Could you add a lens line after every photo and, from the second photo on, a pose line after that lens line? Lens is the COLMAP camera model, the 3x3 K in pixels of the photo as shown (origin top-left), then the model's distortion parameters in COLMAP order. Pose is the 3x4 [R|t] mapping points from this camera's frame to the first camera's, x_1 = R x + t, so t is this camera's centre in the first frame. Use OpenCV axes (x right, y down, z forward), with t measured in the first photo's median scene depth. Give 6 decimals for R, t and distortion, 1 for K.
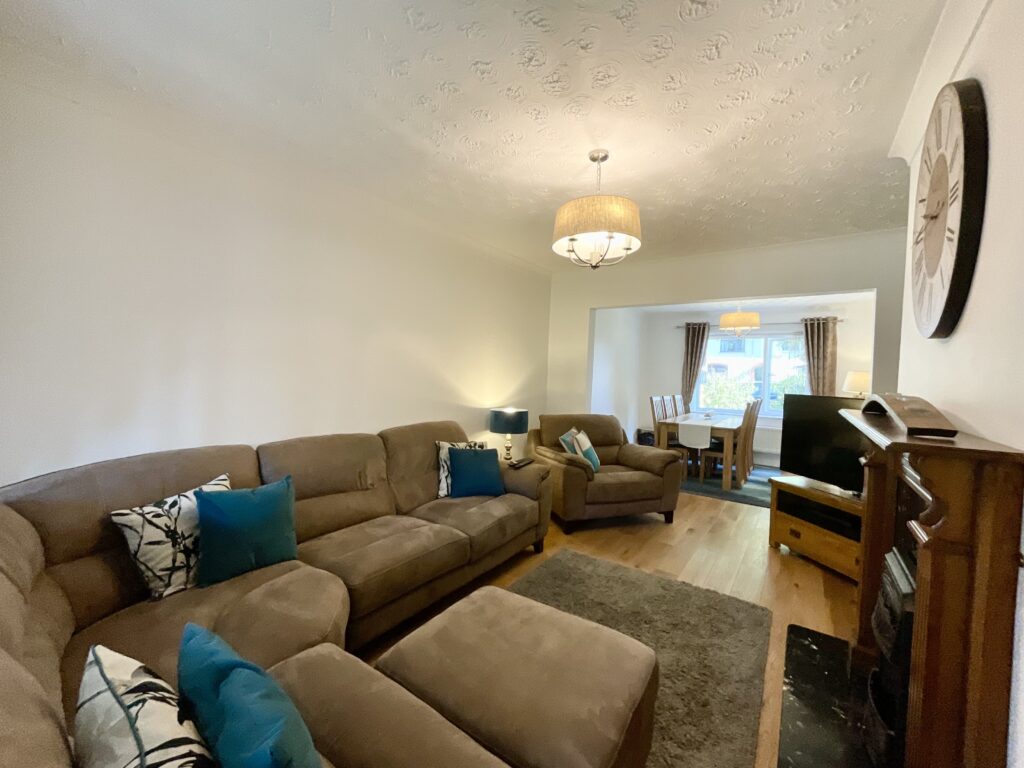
lens RADIAL K [[416.1, 0, 512.0], [0, 416.1, 384.0], [0, 0, 1]] dist [-0.000545, 0.000255]
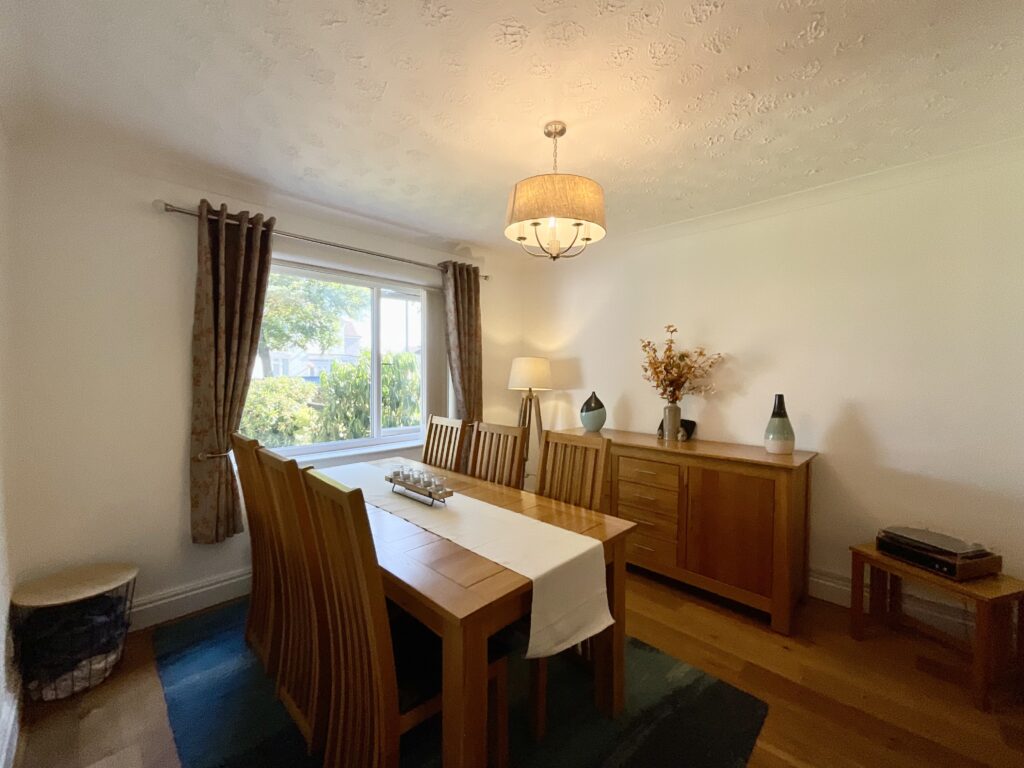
lens RADIAL K [[416.1, 0, 512.0], [0, 416.1, 384.0], [0, 0, 1]] dist [-0.000545, 0.000255]
pose [[0.145152, -0.073285, 0.986692, 0.185076], [0.022306, 0.997242, 0.070787, -0.038796], [-0.989158, 0.011735, 0.146386, 1.024056]]
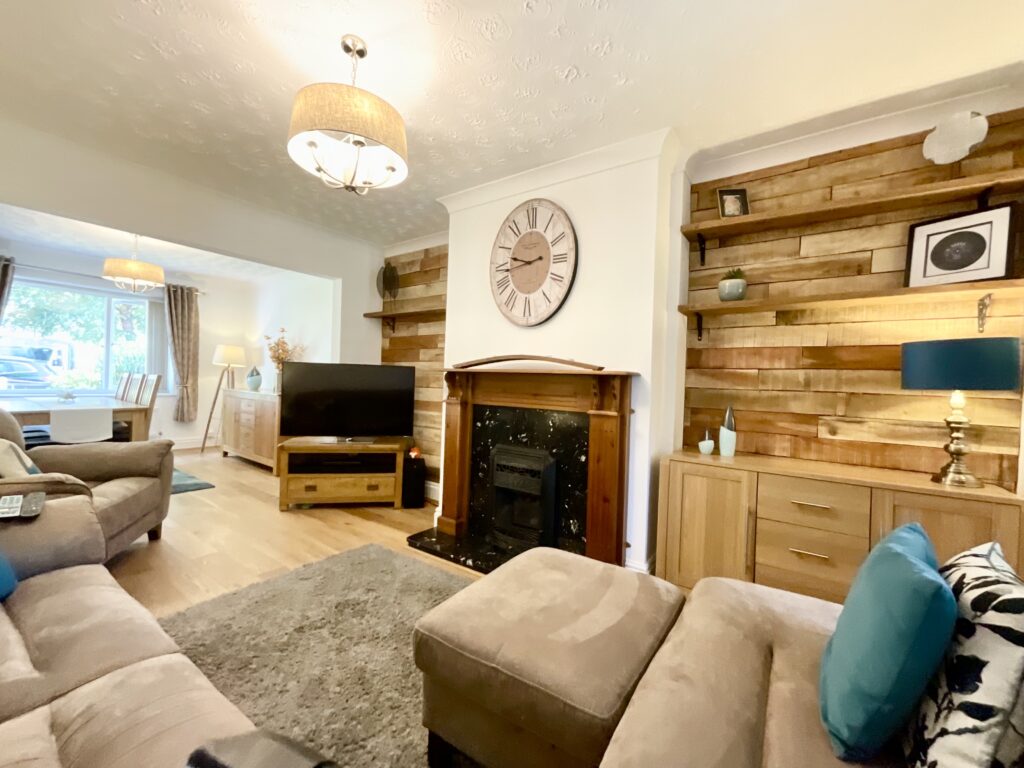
lens RADIAL K [[416.1, 0, 512.0], [0, 416.1, 384.0], [0, 0, 1]] dist [-0.000545, 0.000255]
pose [[0.012918, -0.041010, 0.999075, -0.246961], [-0.008779, 0.999115, 0.041125, 0.021413], [-0.999878, -0.009303, 0.012546, 0.284185]]
